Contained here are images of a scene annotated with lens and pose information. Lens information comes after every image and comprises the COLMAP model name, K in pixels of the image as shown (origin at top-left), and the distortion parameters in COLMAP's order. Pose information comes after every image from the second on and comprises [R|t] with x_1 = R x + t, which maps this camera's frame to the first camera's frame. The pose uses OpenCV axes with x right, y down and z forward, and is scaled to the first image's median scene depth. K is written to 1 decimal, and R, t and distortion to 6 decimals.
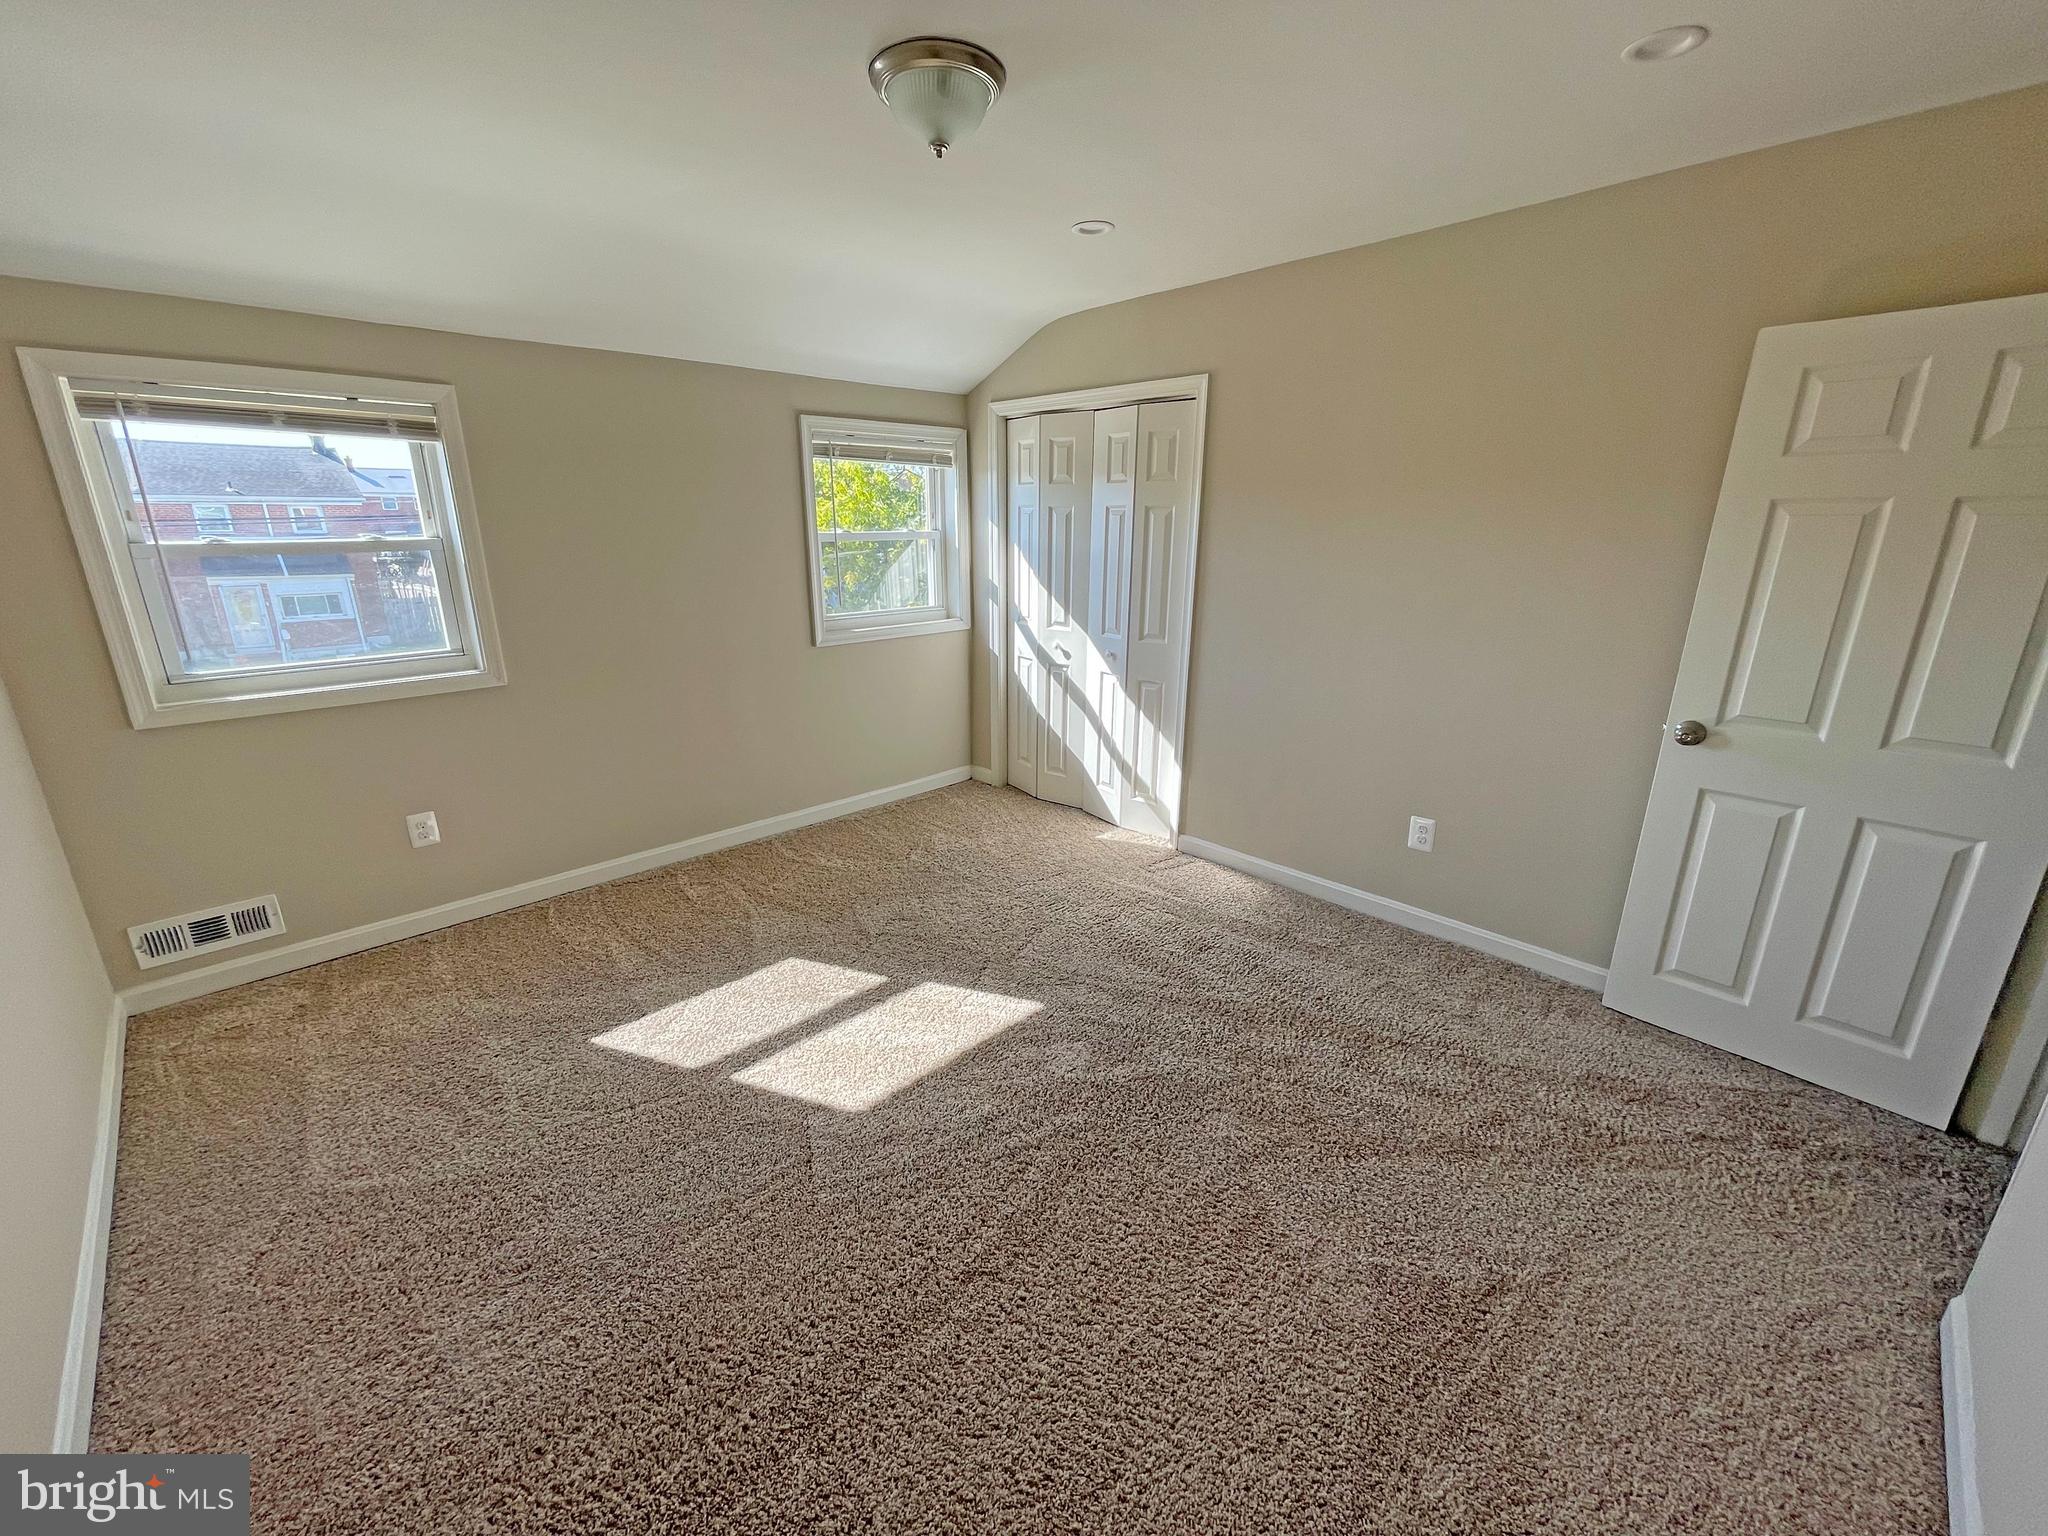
lens RADIAL K [[828.3, 0, 1022.5], [0, 828.3, 771.6], [0, 0, 1]] dist [-0.007773, 0.002541]
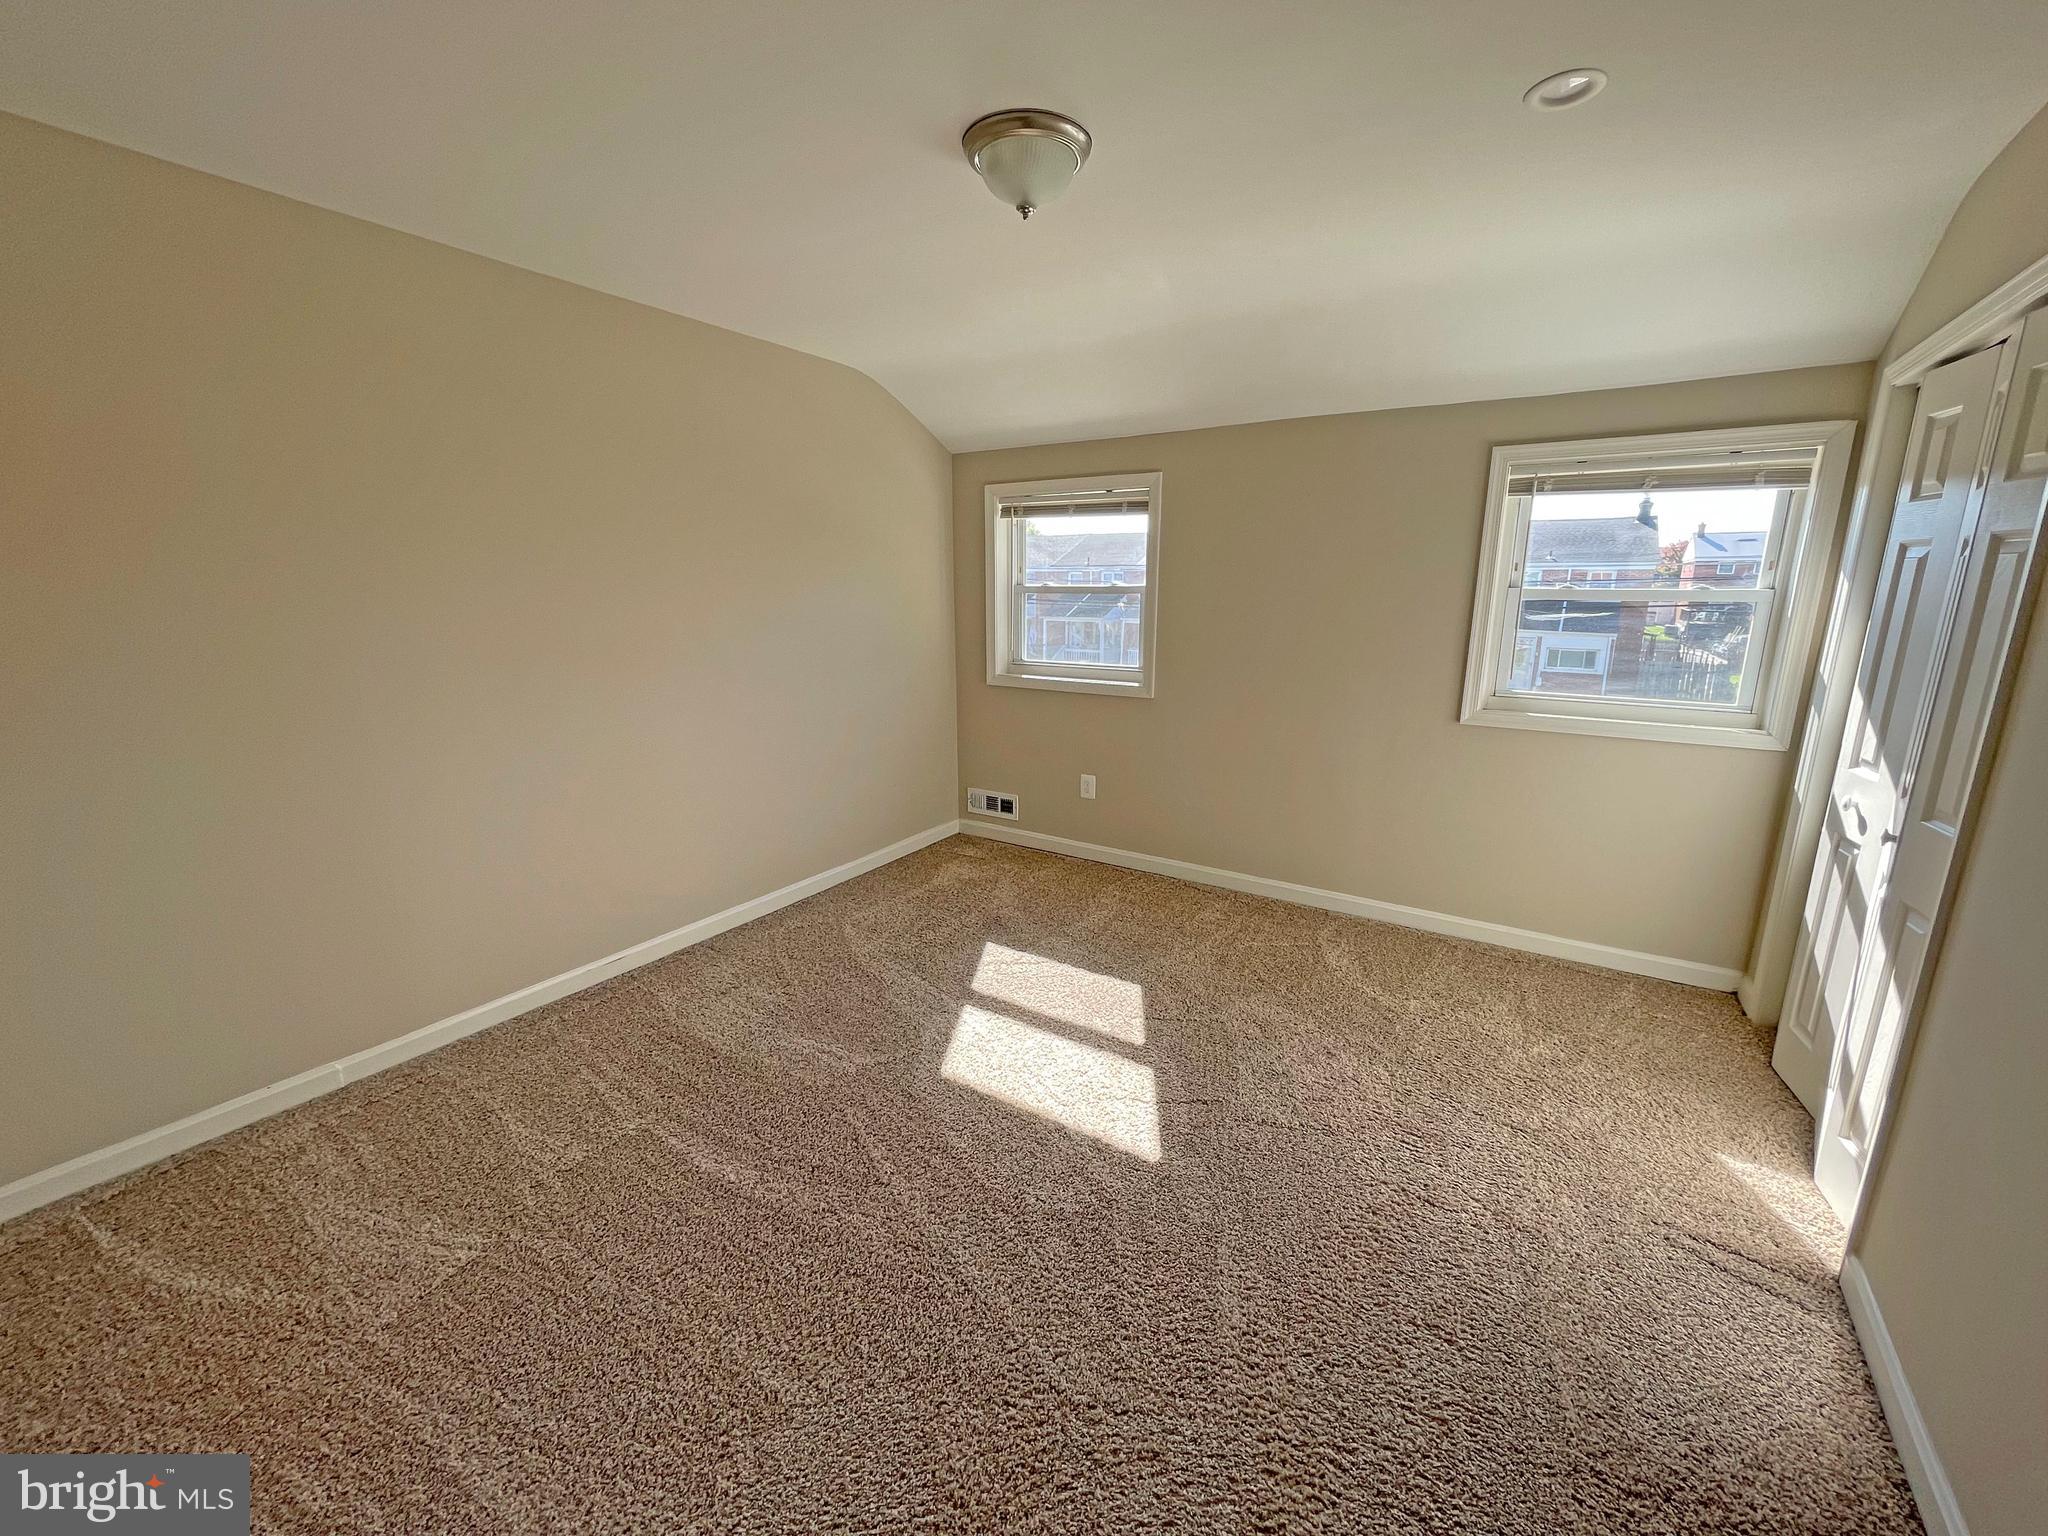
lens RADIAL K [[828.3, 0, 1006.4], [0, 828.3, 762.5], [0, 0, 1]] dist [-0.007773, 0.002541]
pose [[0.204496, 0.211813, -0.955676, 0.612766], [-0.290836, 0.945367, 0.147295, -0.141296], [0.934663, 0.247824, 0.254927, 0.515321]]
